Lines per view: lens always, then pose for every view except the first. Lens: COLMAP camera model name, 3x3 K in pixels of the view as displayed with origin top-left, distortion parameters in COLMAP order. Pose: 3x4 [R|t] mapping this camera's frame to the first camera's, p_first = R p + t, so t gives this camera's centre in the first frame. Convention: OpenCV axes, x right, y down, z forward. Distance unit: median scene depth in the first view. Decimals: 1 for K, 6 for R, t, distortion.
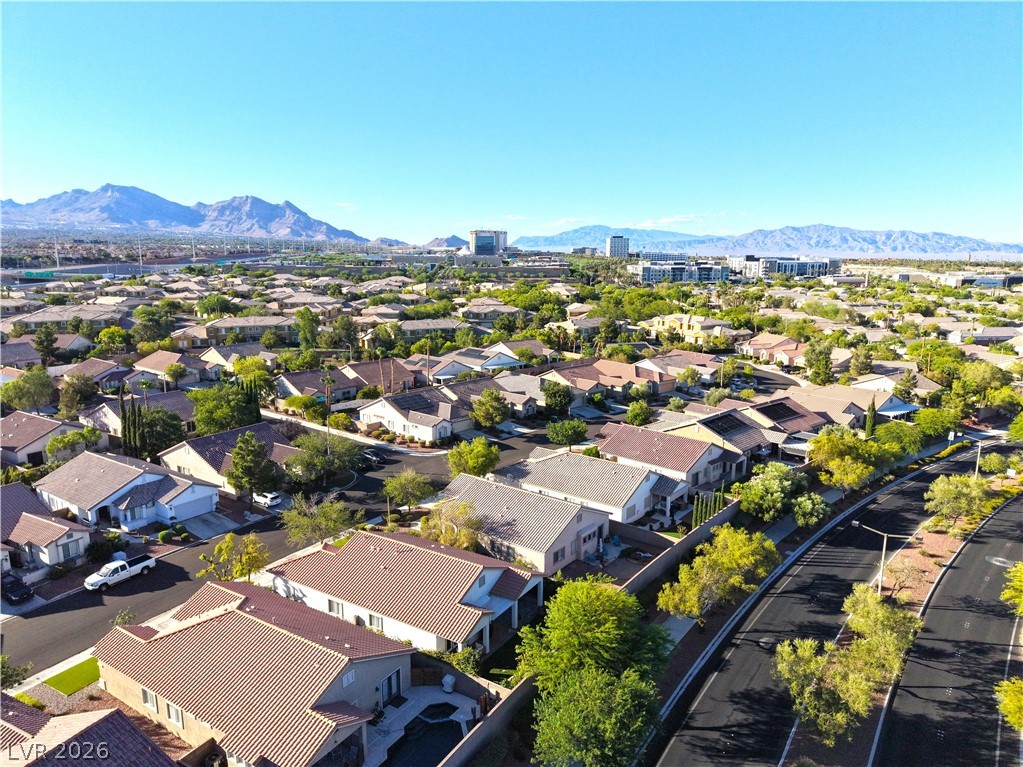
lens RADIAL K [[684.1, 0, 512.5], [0, 684.1, 384.8], [0, 0, 1]] dist [0.033935, -0.035671]
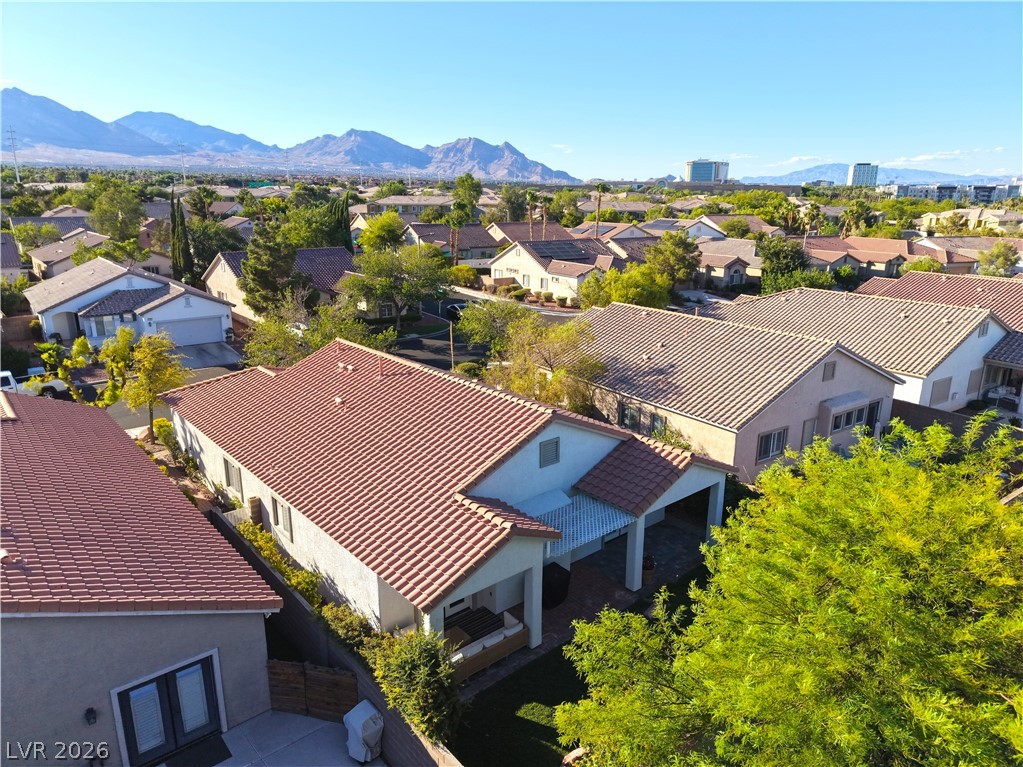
lens RADIAL K [[684.1, 0, 511.1], [0, 684.1, 388.5], [0, 0, 1]] dist [0.033935, -0.035671]
pose [[0.954828, 0.088379, -0.283712, 0.016061], [-0.064556, 0.993640, 0.092264, 0.094329], [0.290062, -0.069780, 0.954460, 0.277860]]
